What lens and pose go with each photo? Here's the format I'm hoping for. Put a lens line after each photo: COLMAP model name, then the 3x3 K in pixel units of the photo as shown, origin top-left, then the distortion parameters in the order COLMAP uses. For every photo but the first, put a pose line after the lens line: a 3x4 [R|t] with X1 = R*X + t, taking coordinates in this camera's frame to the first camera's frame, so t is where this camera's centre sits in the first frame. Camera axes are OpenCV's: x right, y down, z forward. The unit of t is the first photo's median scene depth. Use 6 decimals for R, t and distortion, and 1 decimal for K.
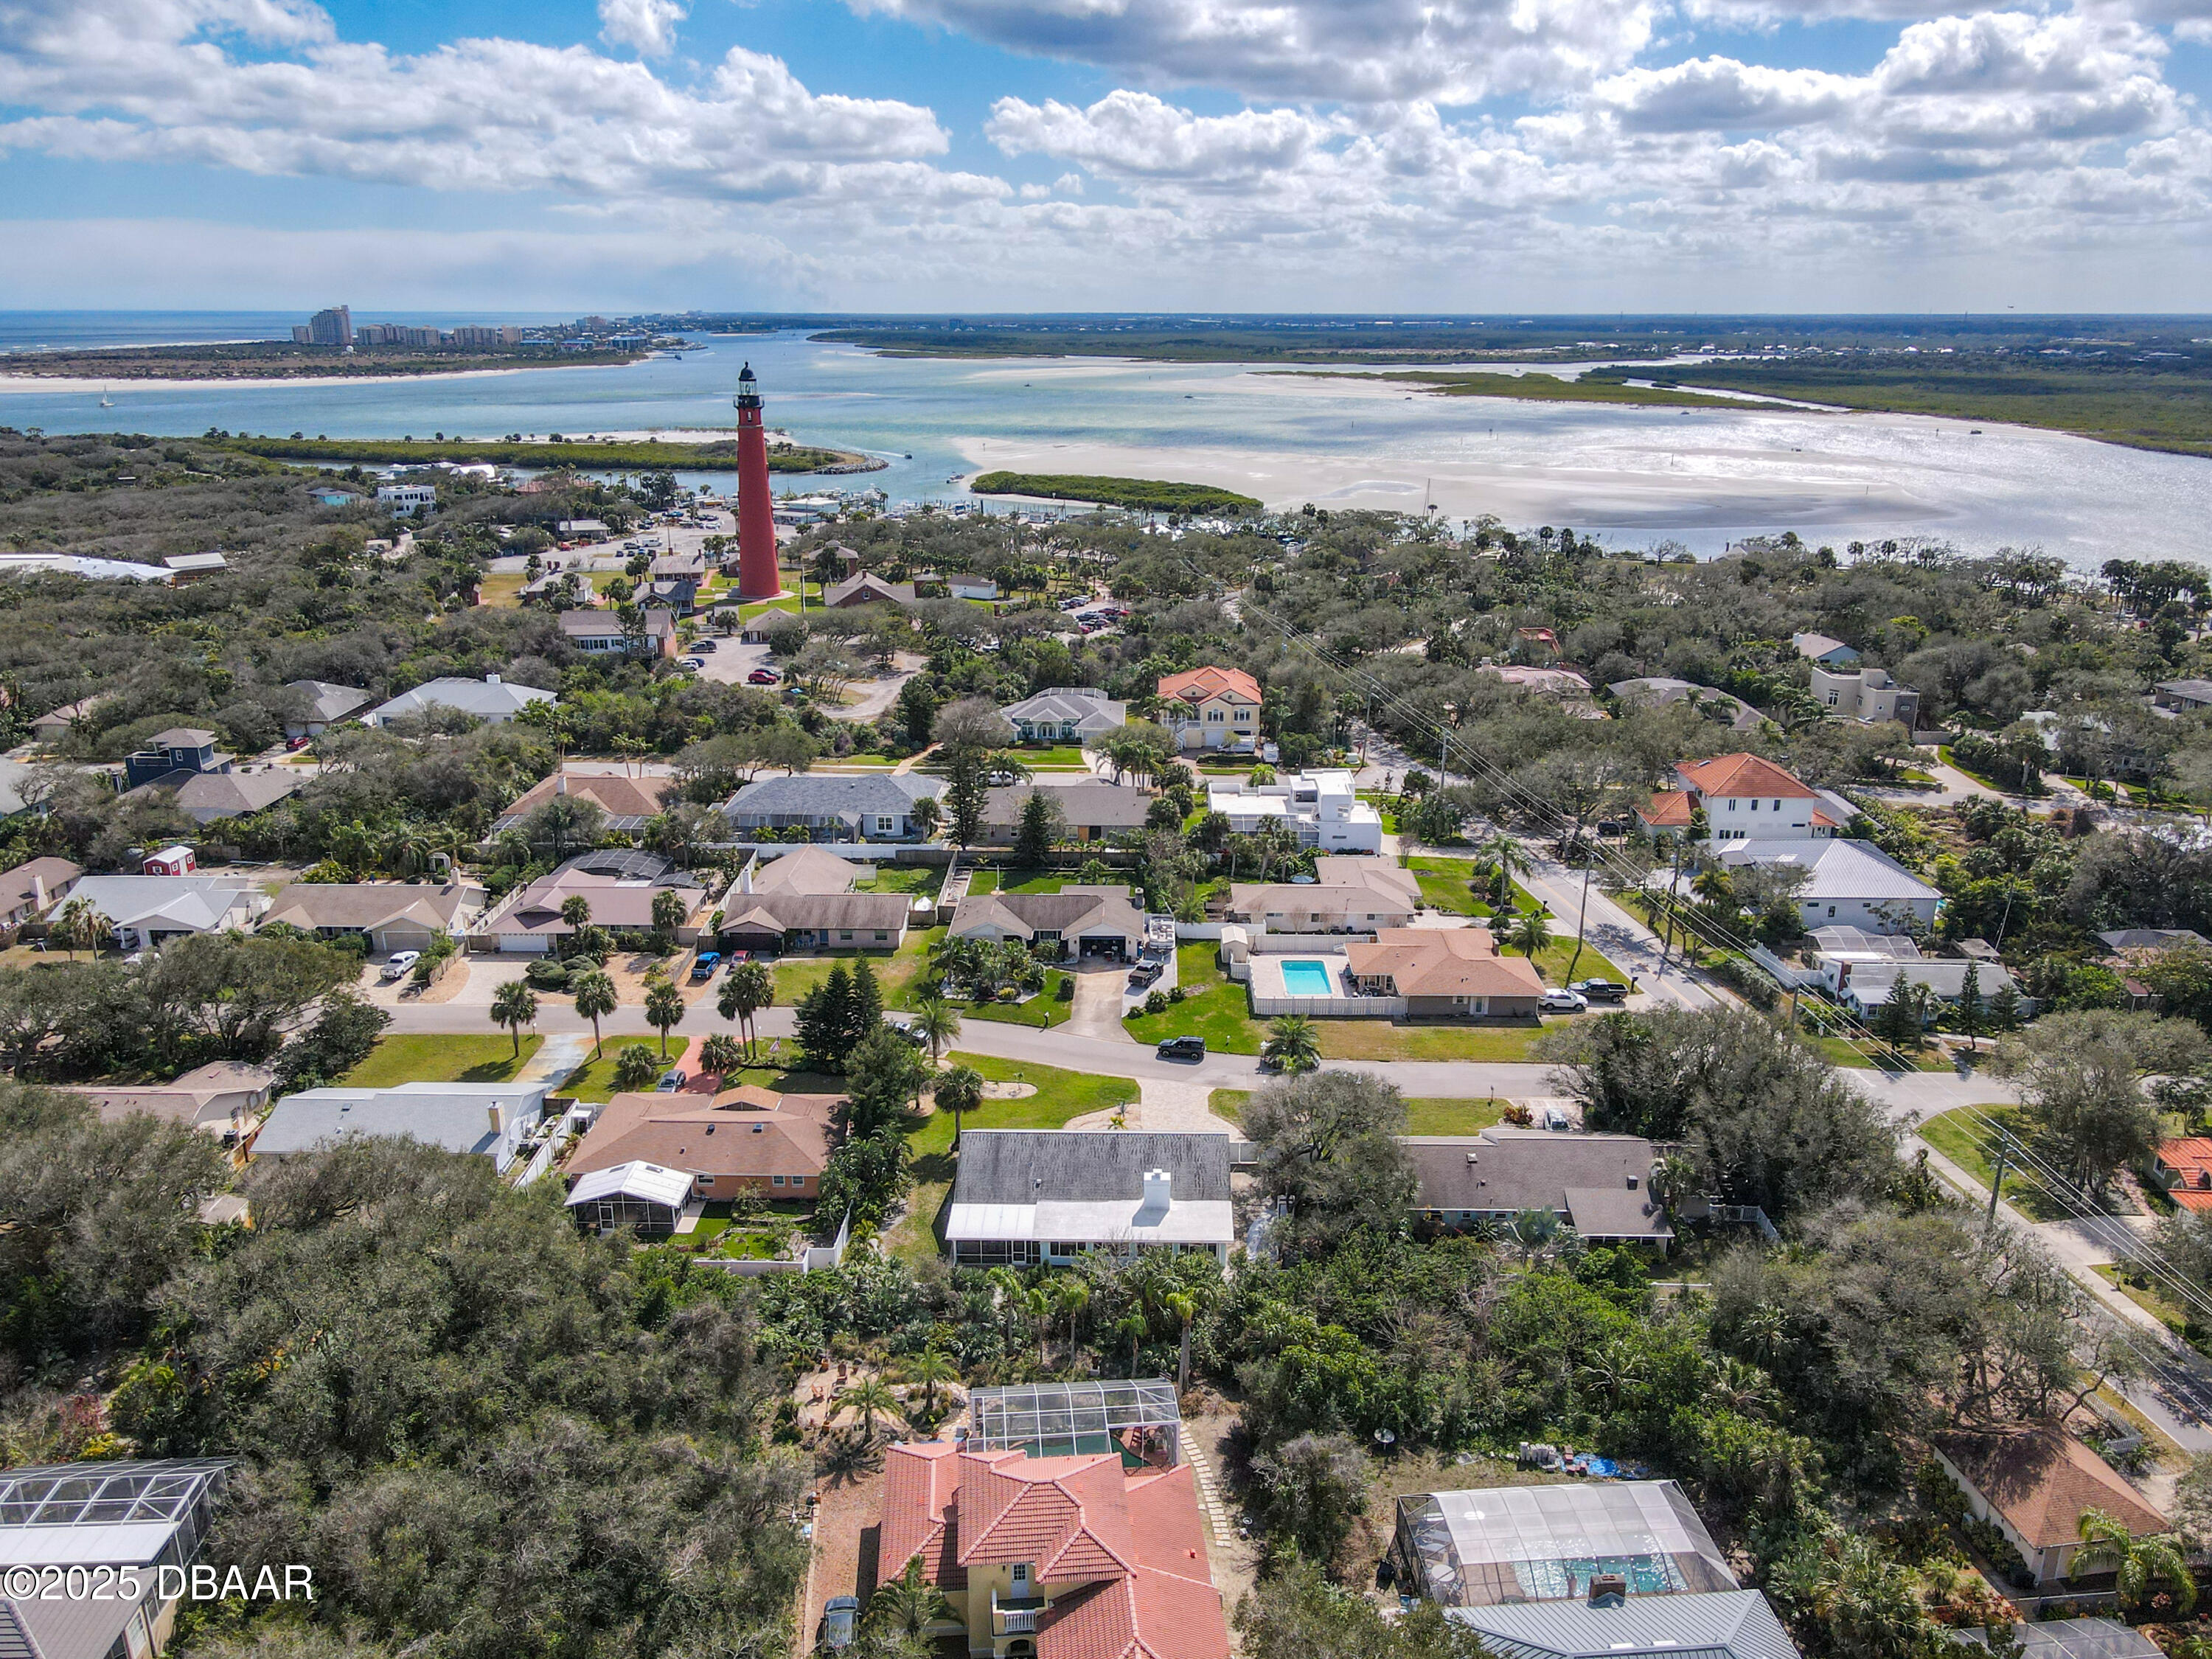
lens RADIAL K [[1647.5, 0, 1086.1], [0, 1647.5, 817.7], [0, 0, 1]] dist [-0.006492, 0.022585]
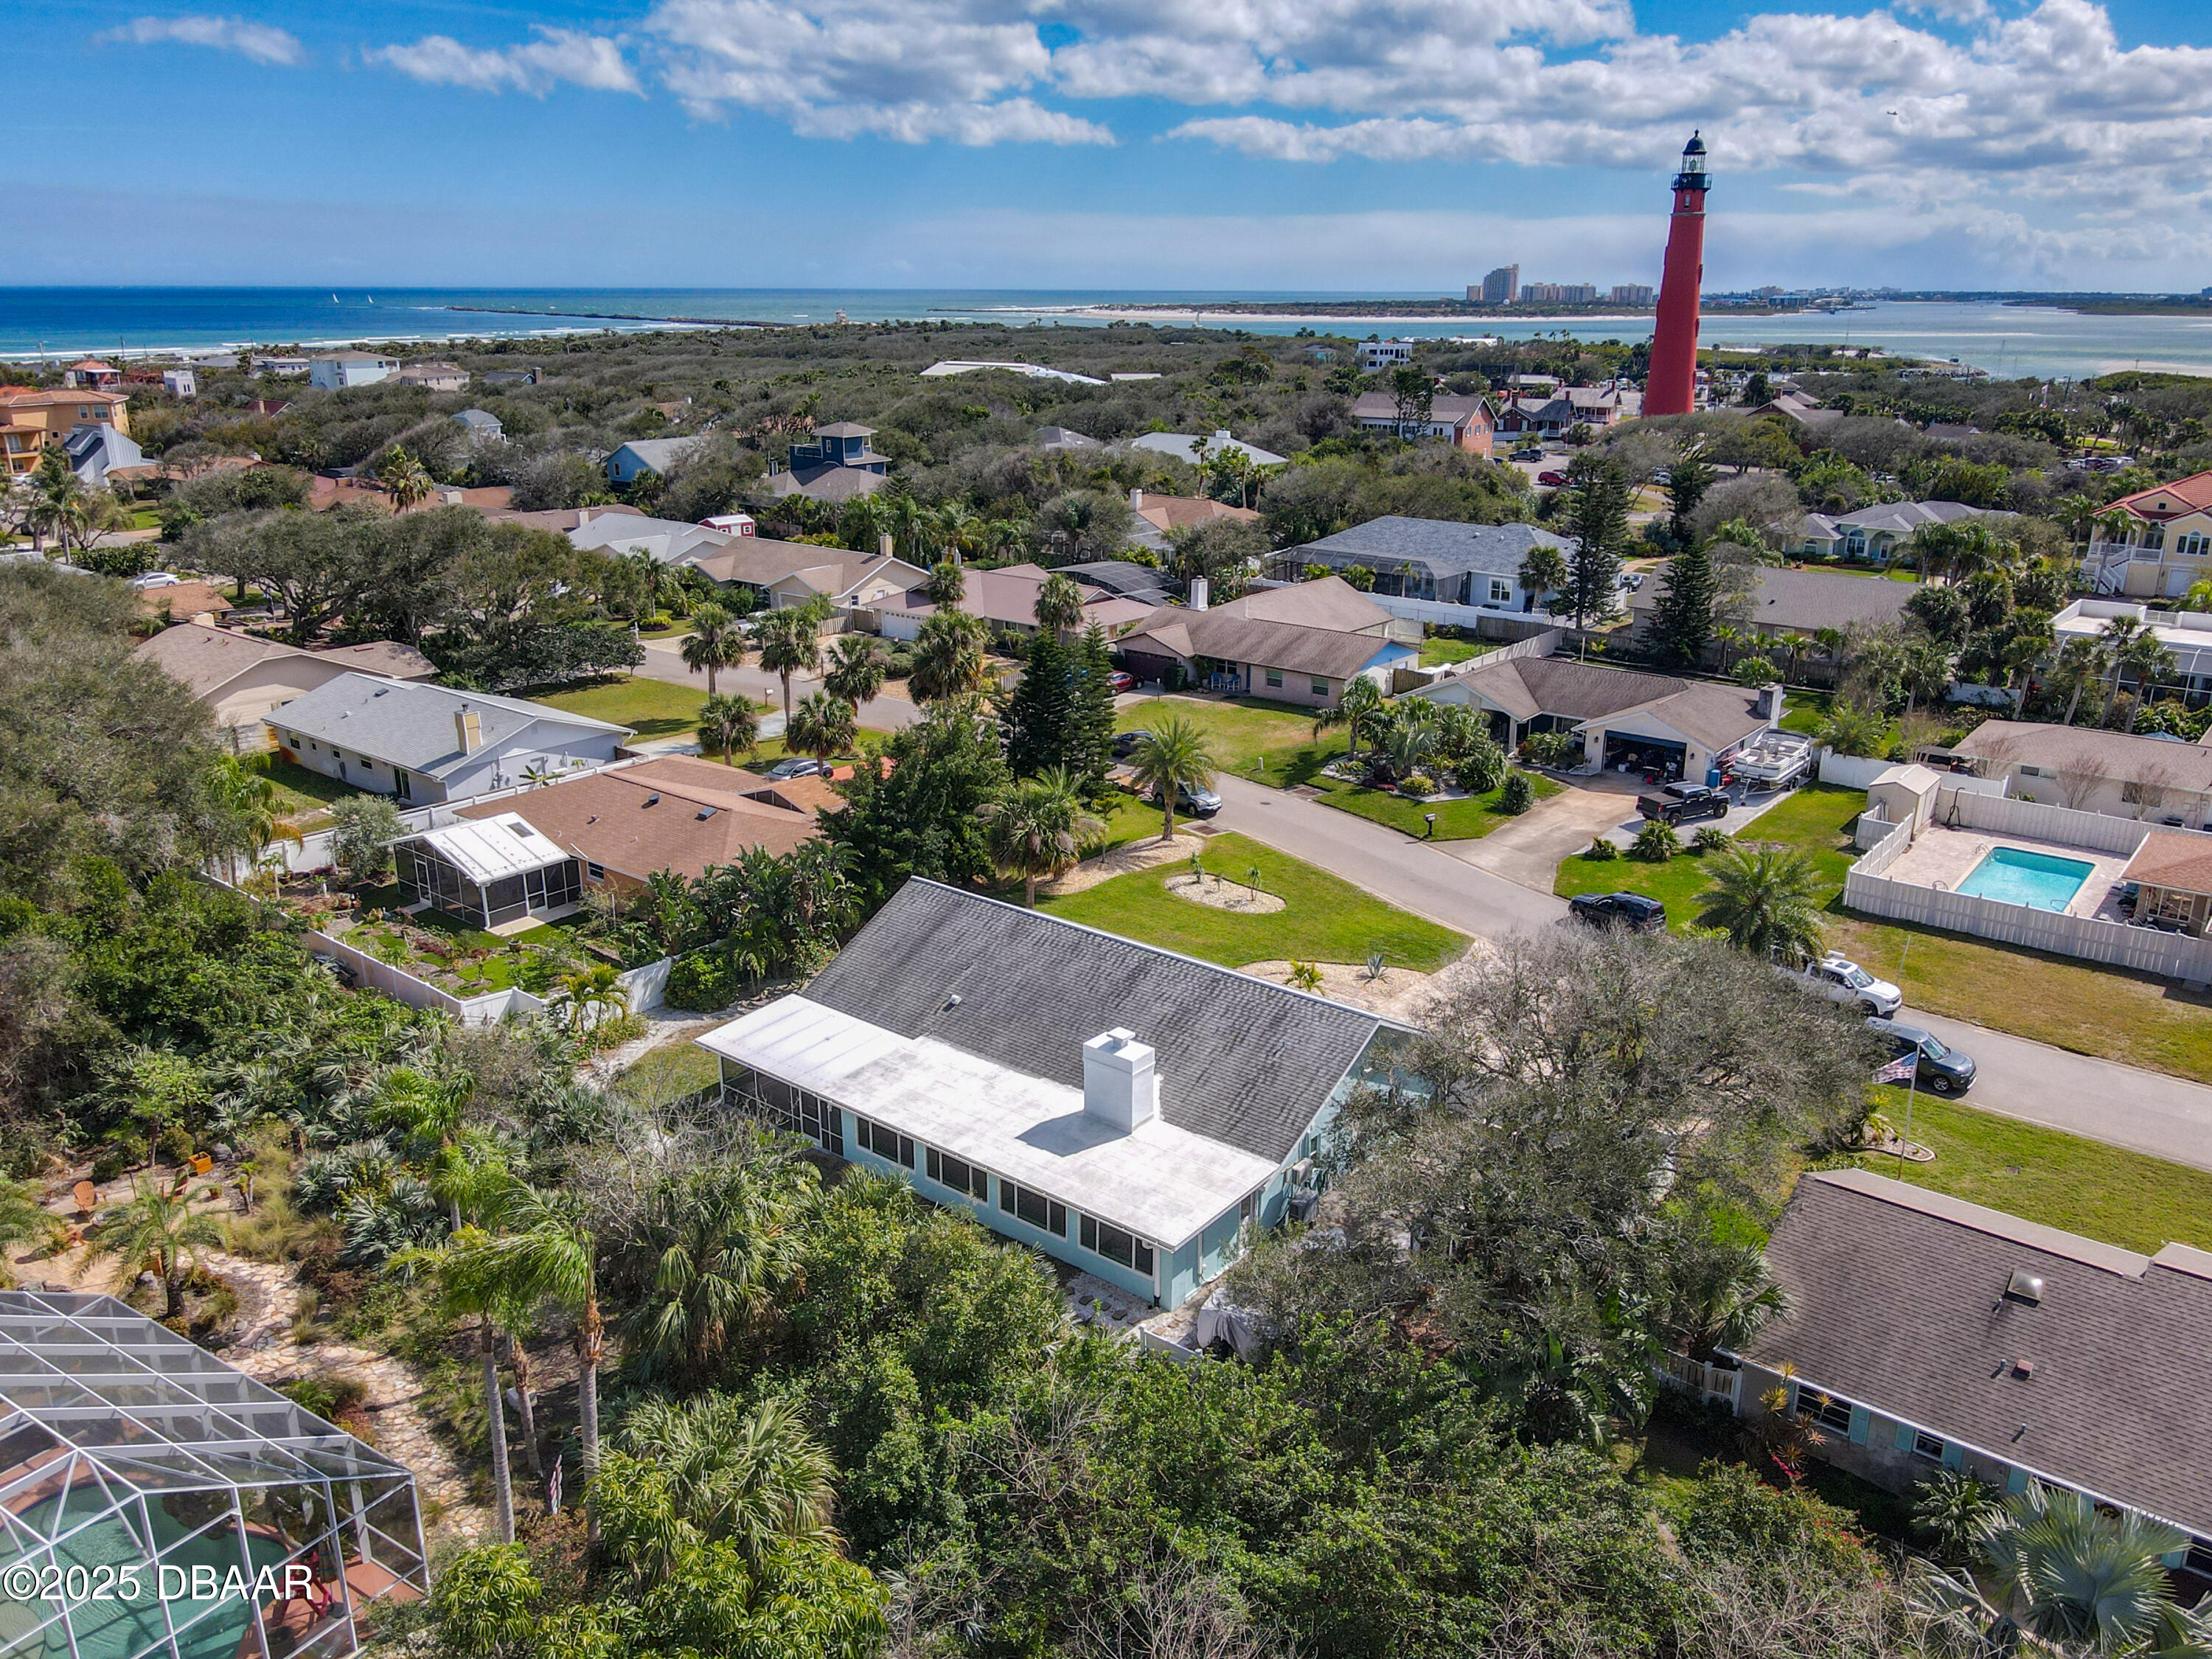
lens RADIAL K [[1647.5, 0, 1129.5], [0, 1647.5, 816.1], [0, 0, 1]] dist [-0.006492, 0.022585]
pose [[0.802143, 0.190524, -0.565921, 0.156744], [-0.184553, 0.980434, 0.068487, 0.077637], [0.567896, 0.049506, 0.821610, 0.387577]]
